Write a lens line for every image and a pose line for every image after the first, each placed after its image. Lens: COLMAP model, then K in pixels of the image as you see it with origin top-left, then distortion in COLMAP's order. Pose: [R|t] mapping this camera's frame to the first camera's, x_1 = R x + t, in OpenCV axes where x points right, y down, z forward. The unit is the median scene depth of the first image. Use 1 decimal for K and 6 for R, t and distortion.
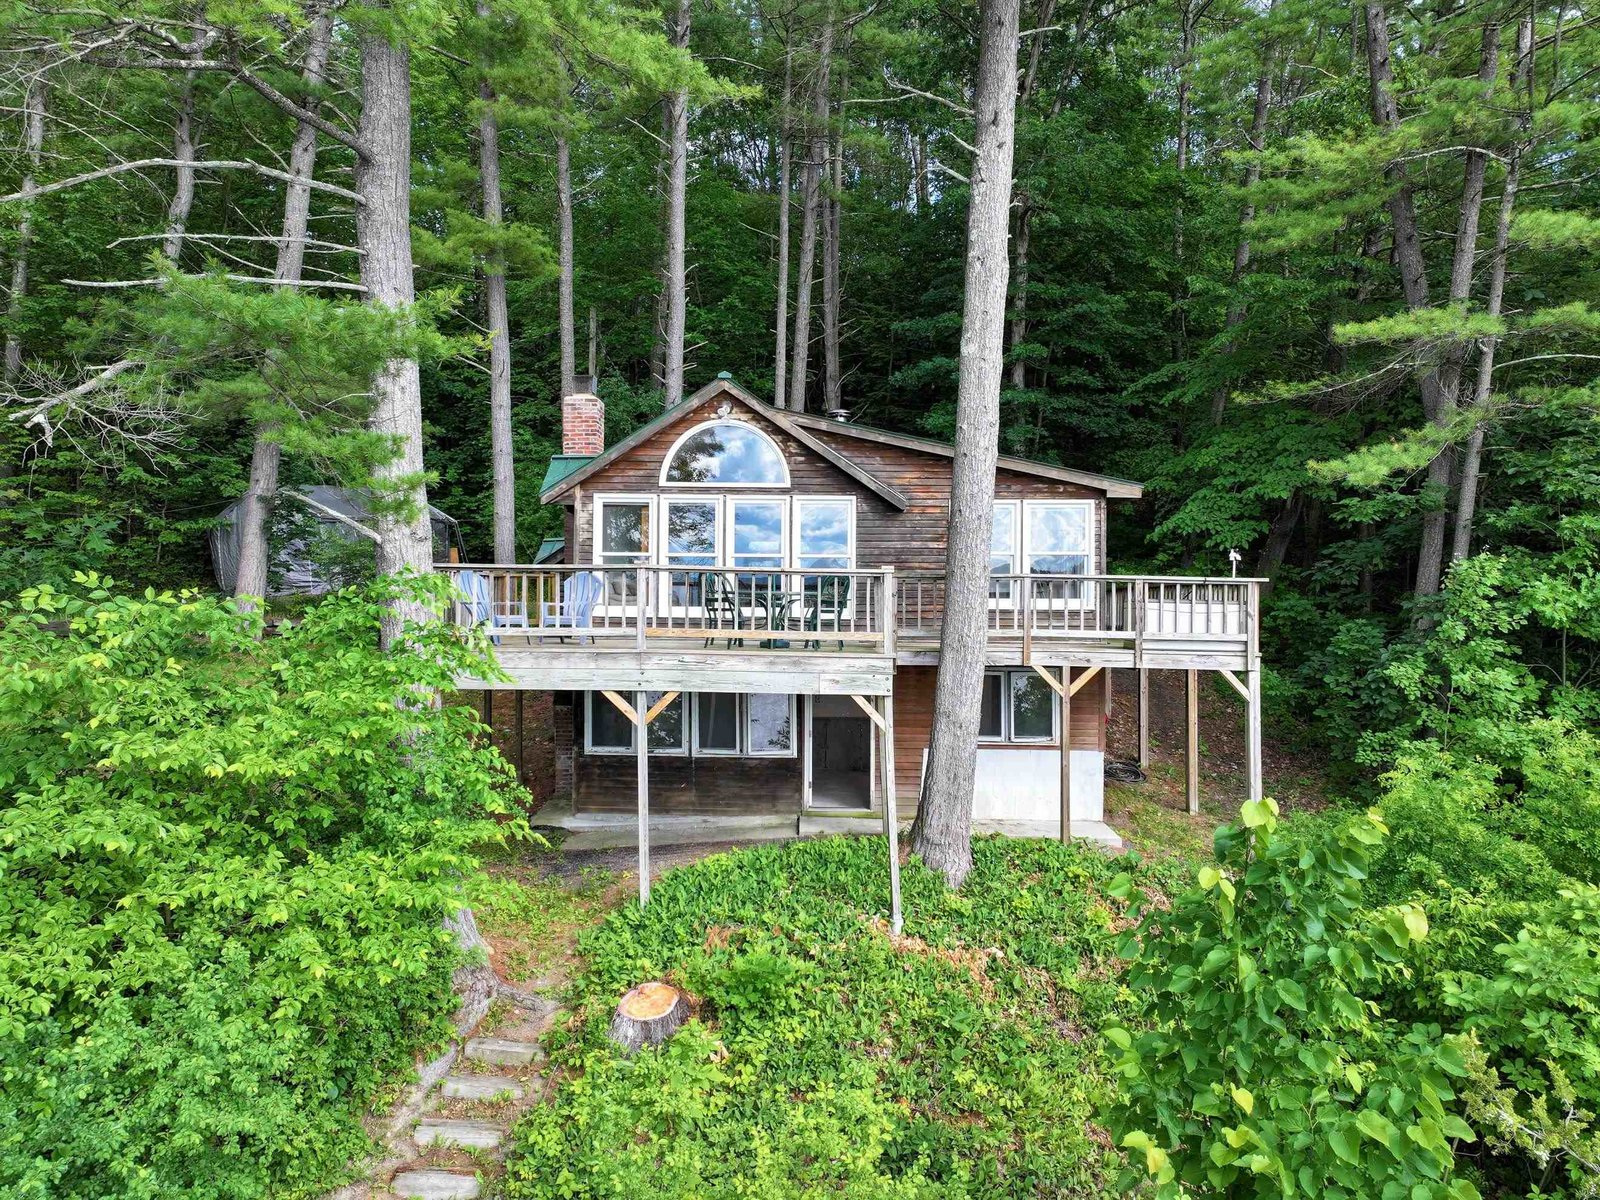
lens RADIAL K [[1128.7, 0, 794.3], [0, 1128.7, 601.5], [0, 0, 1]] dist [-0.003736, 0.017510]
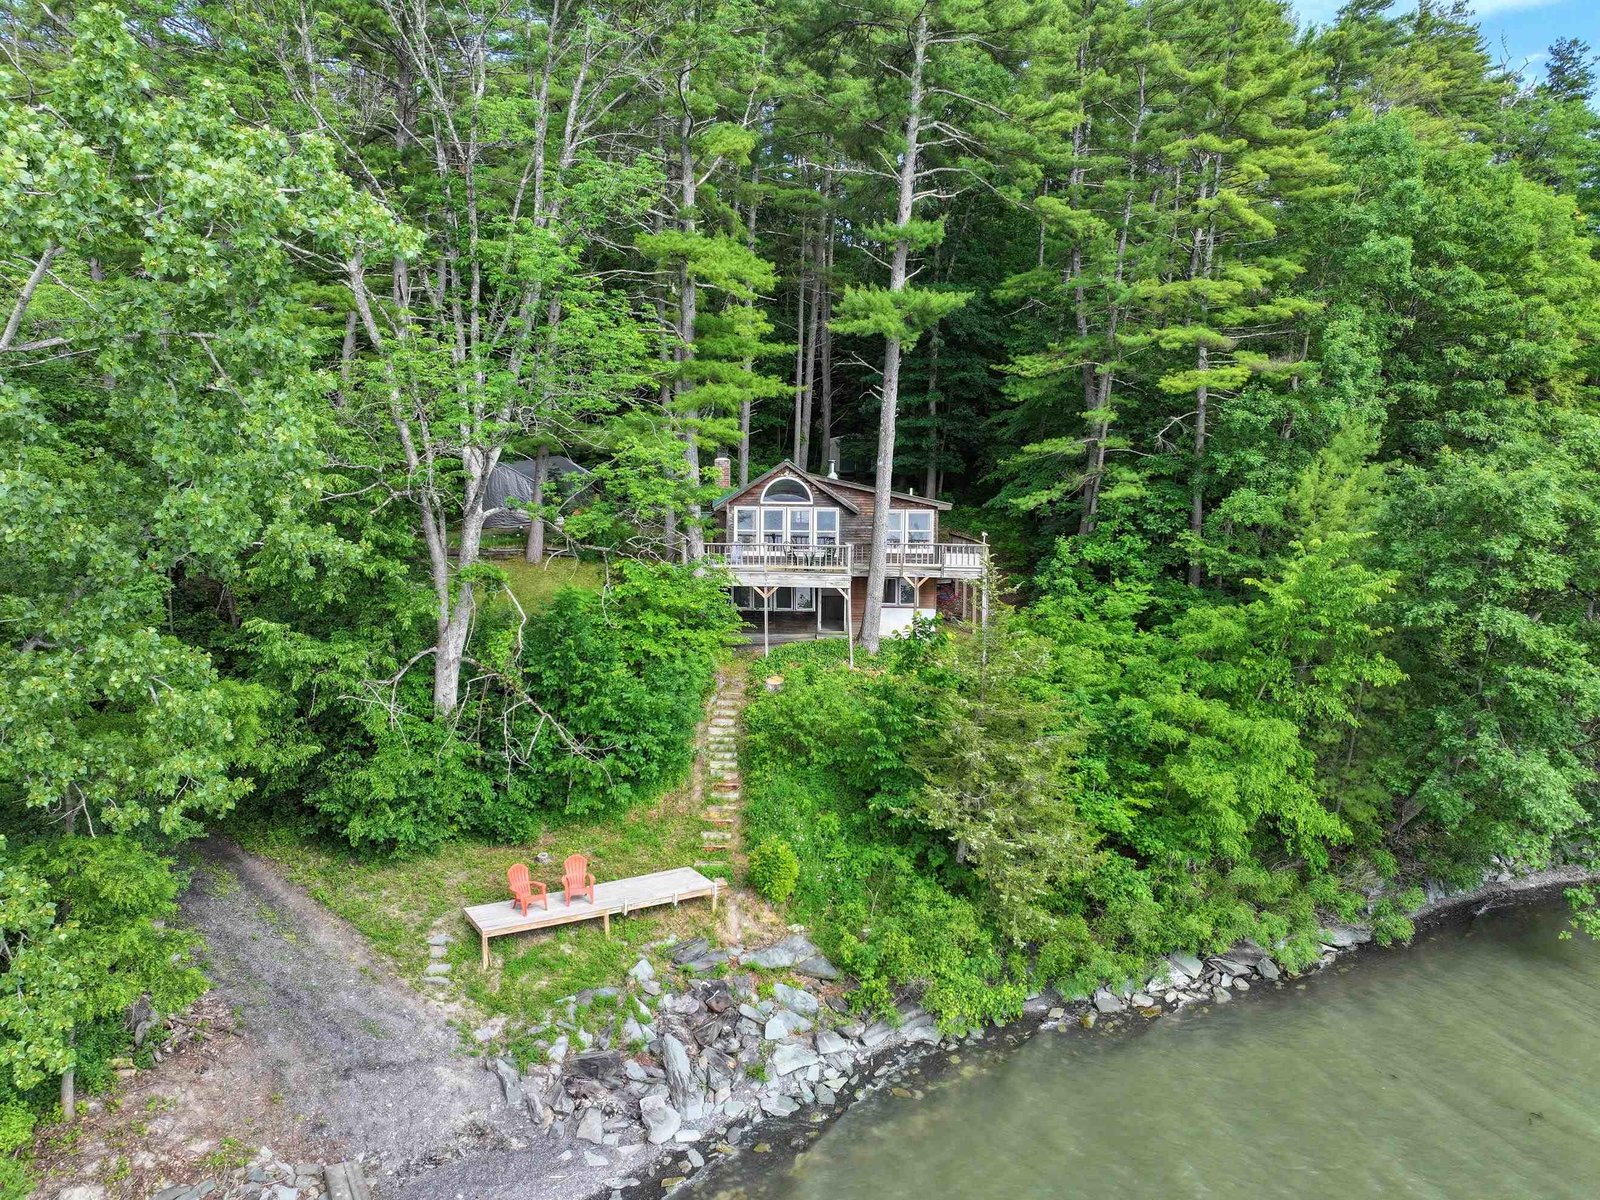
lens RADIAL K [[1128.7, 0, 801.7], [0, 1128.7, 594.3], [0, 0, 1]] dist [-0.003736, 0.017510]
pose [[0.999820, 0.001580, 0.018889, -0.083864], [-0.003426, 0.995170, 0.098111, -0.164556], [-0.018642, -0.098158, 0.994996, -1.683895]]
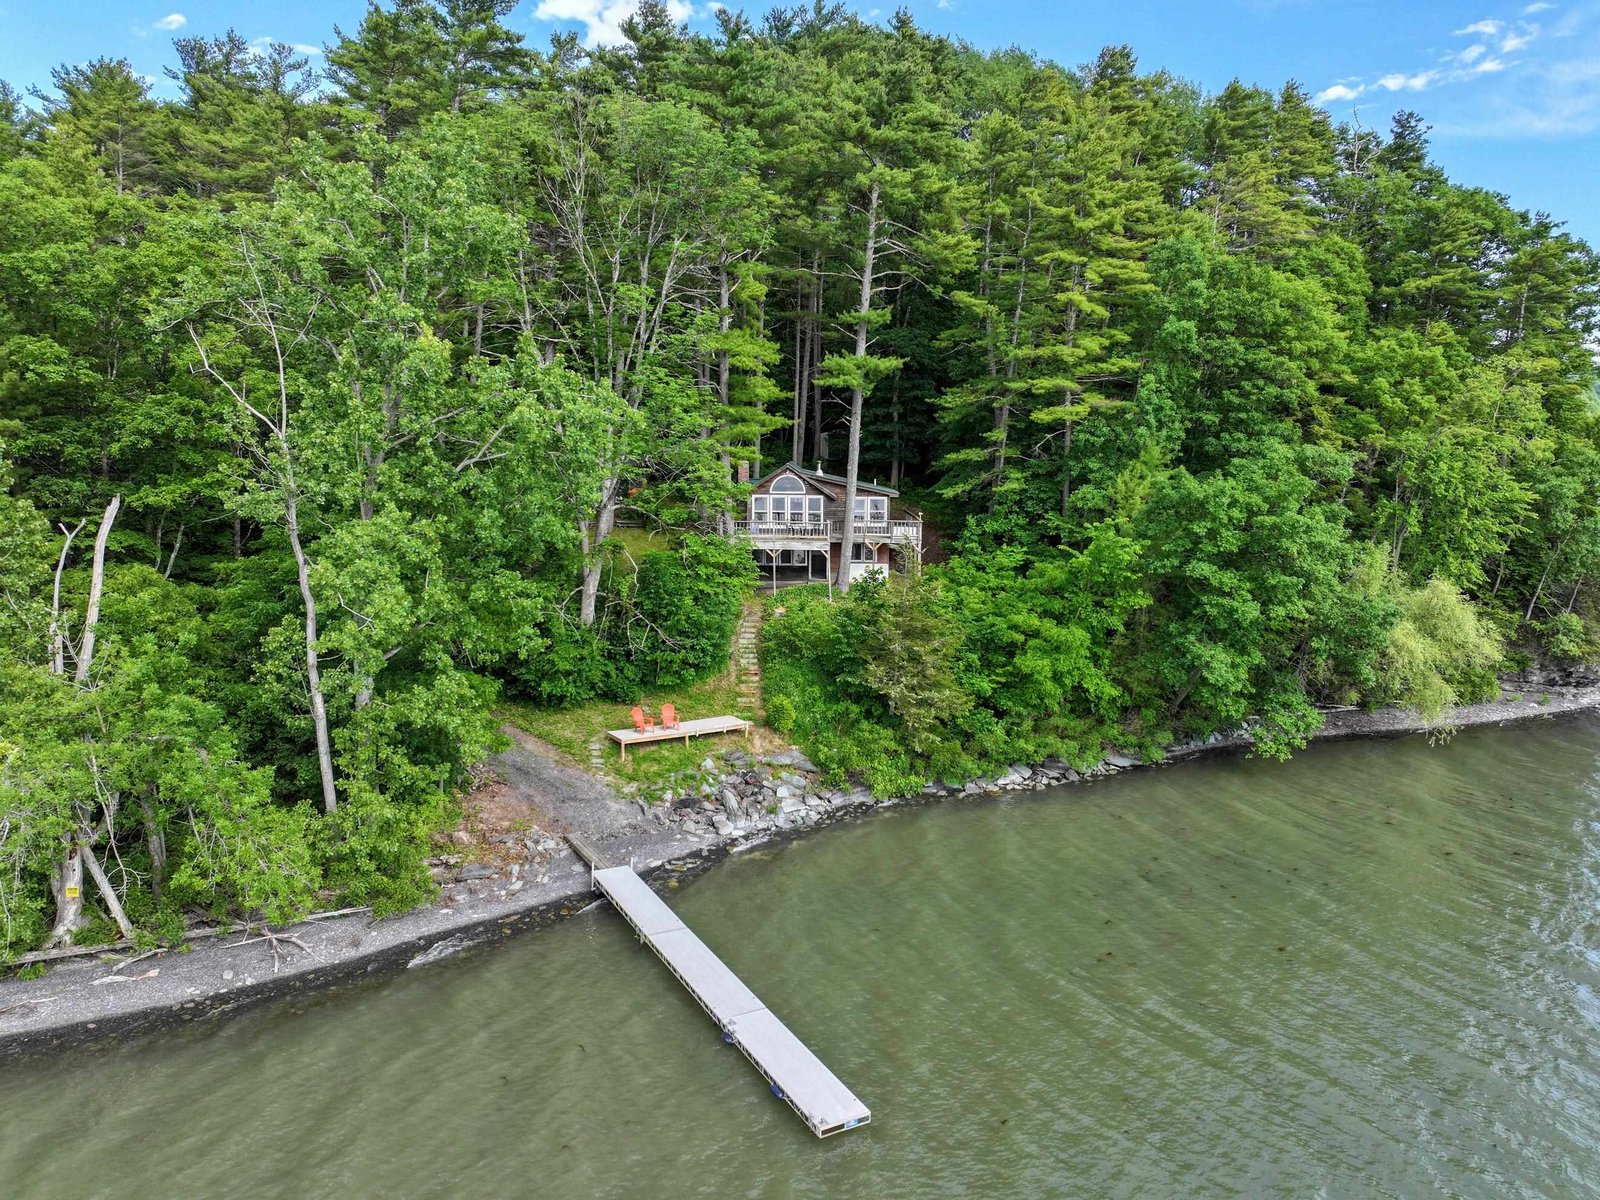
lens RADIAL K [[1128.7, 0, 802.8], [0, 1128.7, 601.9], [0, 0, 1]] dist [-0.003736, 0.017510]
pose [[0.999819, -0.001098, 0.018977, -0.091901], [-0.001616, 0.989810, 0.142383, -0.307853], [-0.018940, -0.142388, 0.989630, -3.030507]]
